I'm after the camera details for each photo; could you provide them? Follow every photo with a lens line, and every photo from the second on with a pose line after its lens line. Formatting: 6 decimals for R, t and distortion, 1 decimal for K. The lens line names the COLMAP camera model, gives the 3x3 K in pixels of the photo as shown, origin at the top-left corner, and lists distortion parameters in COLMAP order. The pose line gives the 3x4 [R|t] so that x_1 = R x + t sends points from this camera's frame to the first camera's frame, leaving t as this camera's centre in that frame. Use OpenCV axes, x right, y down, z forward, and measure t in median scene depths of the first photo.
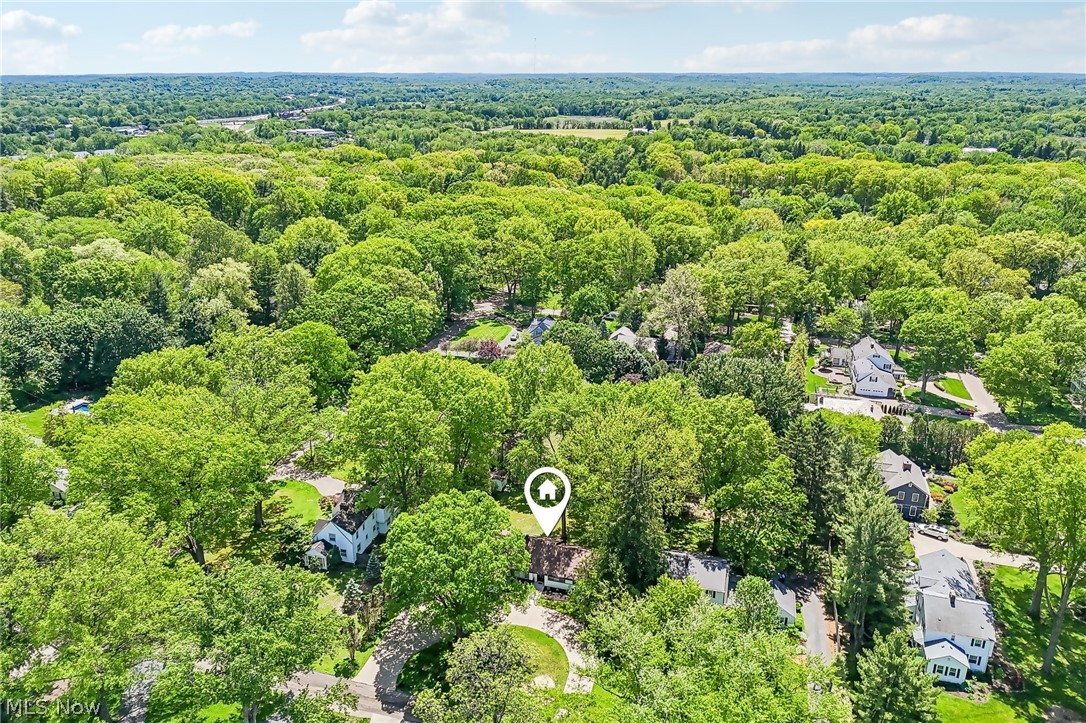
lens RADIAL K [[803.7, 0, 533.8], [0, 803.7, 349.9], [0, 0, 1]] dist [0.066883, -0.046555]
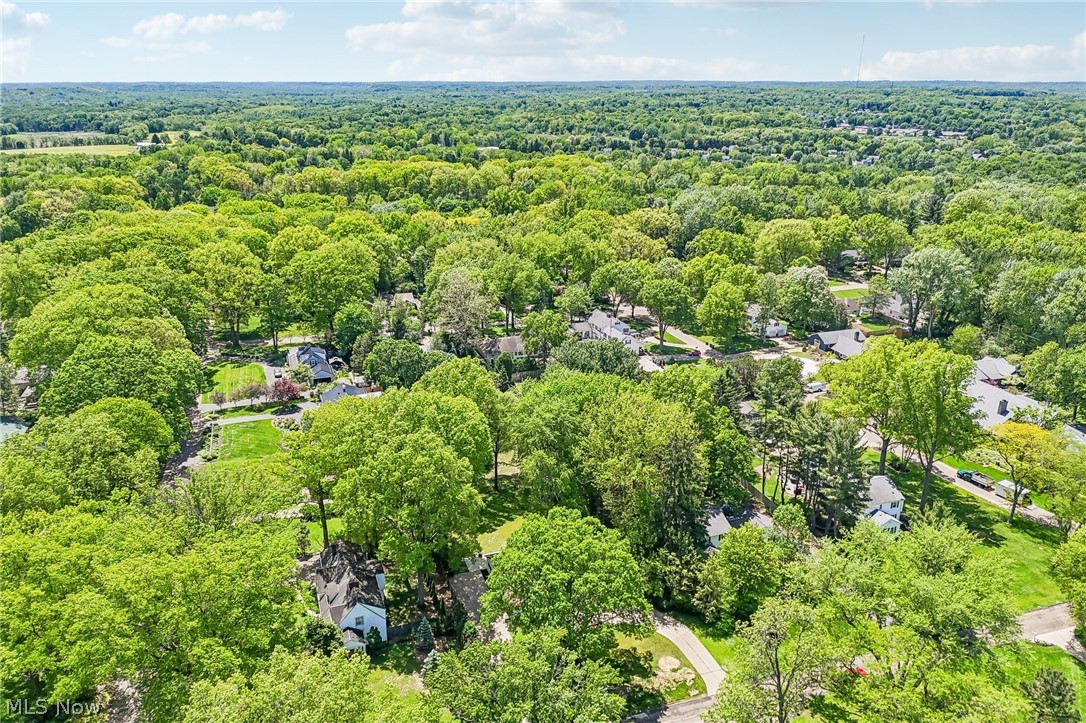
lens RADIAL K [[803.7, 0, 539.5], [0, 803.7, 363.3], [0, 0, 1]] dist [0.066883, -0.046555]
pose [[0.822692, -0.200393, 0.531997, -0.266647], [0.197781, 0.978243, 0.062632, -0.027402], [-0.532974, 0.053692, 0.844426, 0.087155]]
